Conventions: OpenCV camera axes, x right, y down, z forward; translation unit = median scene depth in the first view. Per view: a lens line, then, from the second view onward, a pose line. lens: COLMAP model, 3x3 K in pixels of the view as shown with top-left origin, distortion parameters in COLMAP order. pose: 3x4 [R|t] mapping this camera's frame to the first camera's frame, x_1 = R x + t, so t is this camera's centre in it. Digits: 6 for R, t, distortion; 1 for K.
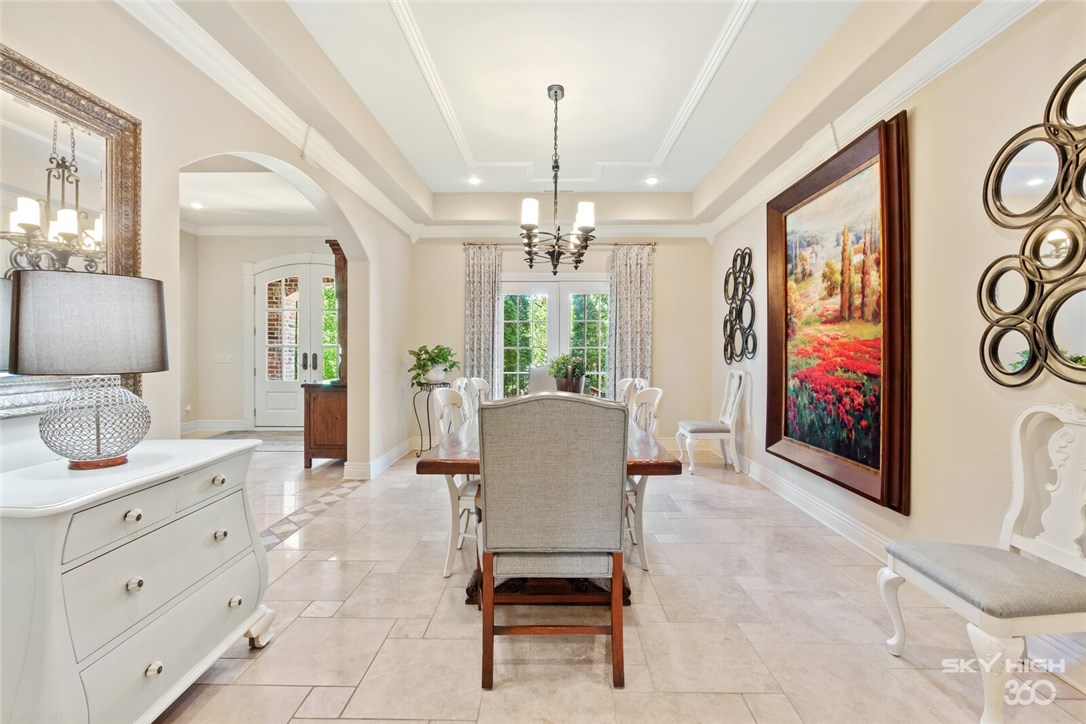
lens RADIAL K [[506.2, 0, 545.0], [0, 506.2, 358.0], [0, 0, 1]] dist [0.001401, 0.000375]
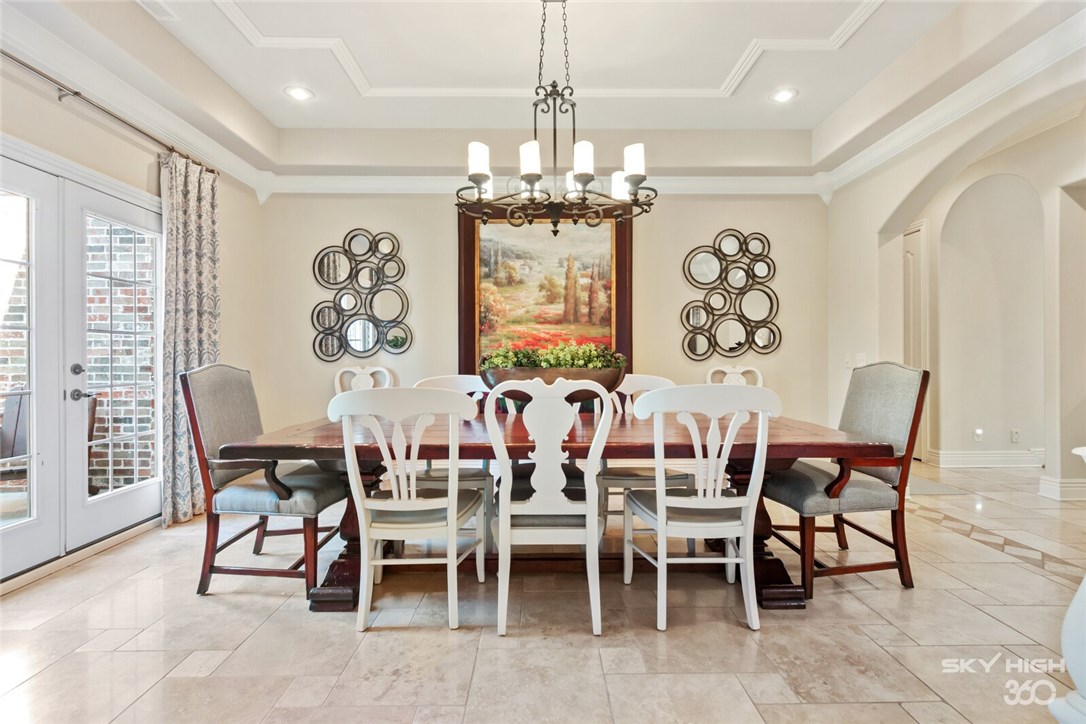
lens RADIAL K [[506.2, 0, 545.0], [0, 506.2, 358.0], [0, 0, 1]] dist [0.001401, 0.000375]
pose [[-0.039600, 0.000087, 0.999216, -0.783936], [0.016820, 0.999858, 0.000579, 0.020294], [-0.999074, 0.016830, -0.039596, 1.117284]]
